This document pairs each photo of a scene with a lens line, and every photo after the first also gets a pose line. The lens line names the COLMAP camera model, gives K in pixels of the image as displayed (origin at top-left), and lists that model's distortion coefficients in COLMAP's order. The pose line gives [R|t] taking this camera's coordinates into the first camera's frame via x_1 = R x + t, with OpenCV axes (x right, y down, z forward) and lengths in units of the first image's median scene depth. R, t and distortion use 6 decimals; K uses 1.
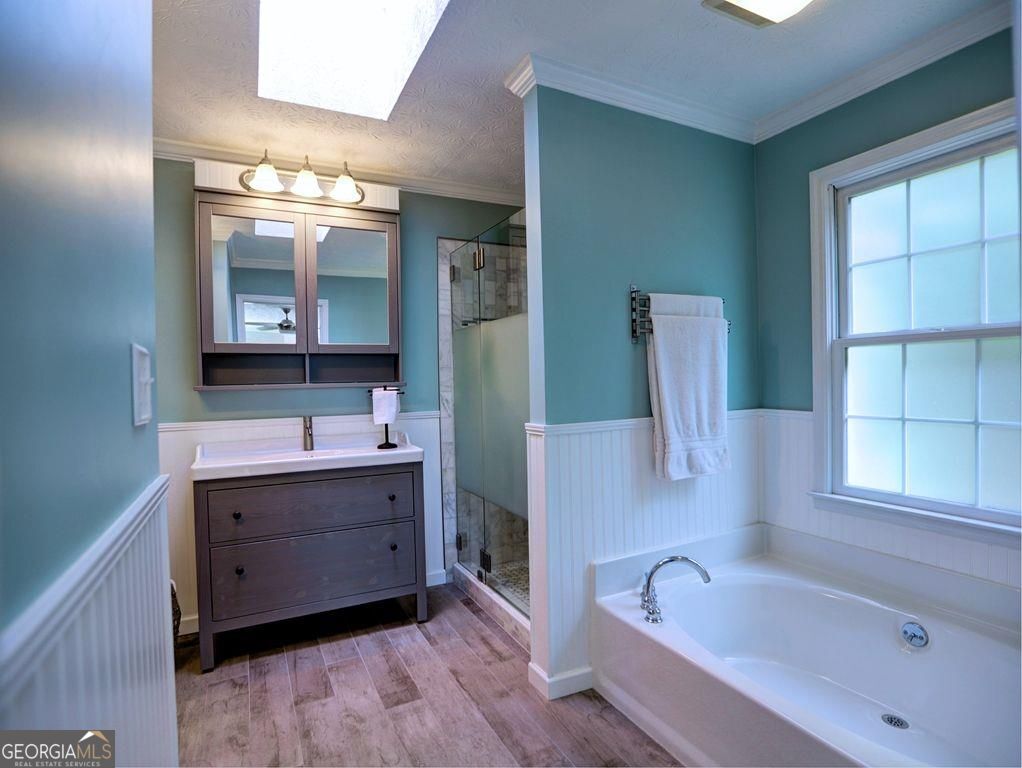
lens RADIAL K [[523.6, 0, 512.9], [0, 523.6, 388.5], [0, 0, 1]] dist [-0.022635, -0.000402]
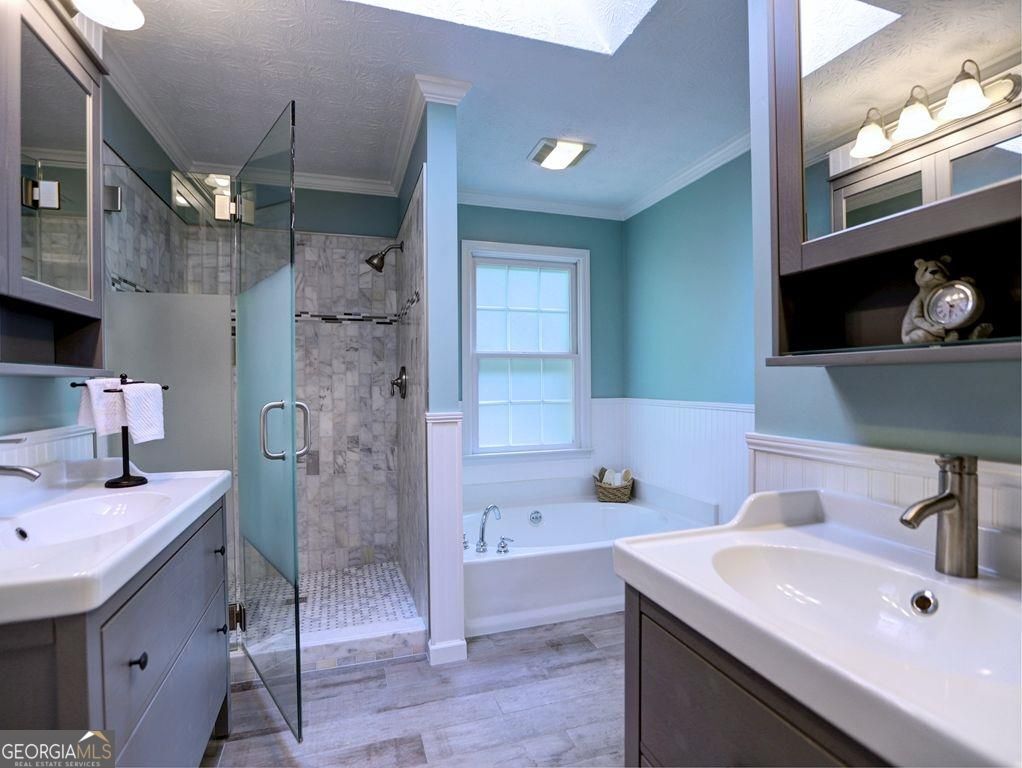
lens RADIAL K [[523.6, 0, 513.3], [0, 523.6, 382.8], [0, 0, 1]] dist [-0.022635, -0.000402]
pose [[0.161883, 0.022429, 0.986555, -0.971563], [0.019687, 0.999469, -0.025953, 0.036109], [-0.986614, 0.023623, 0.161355, 0.665994]]
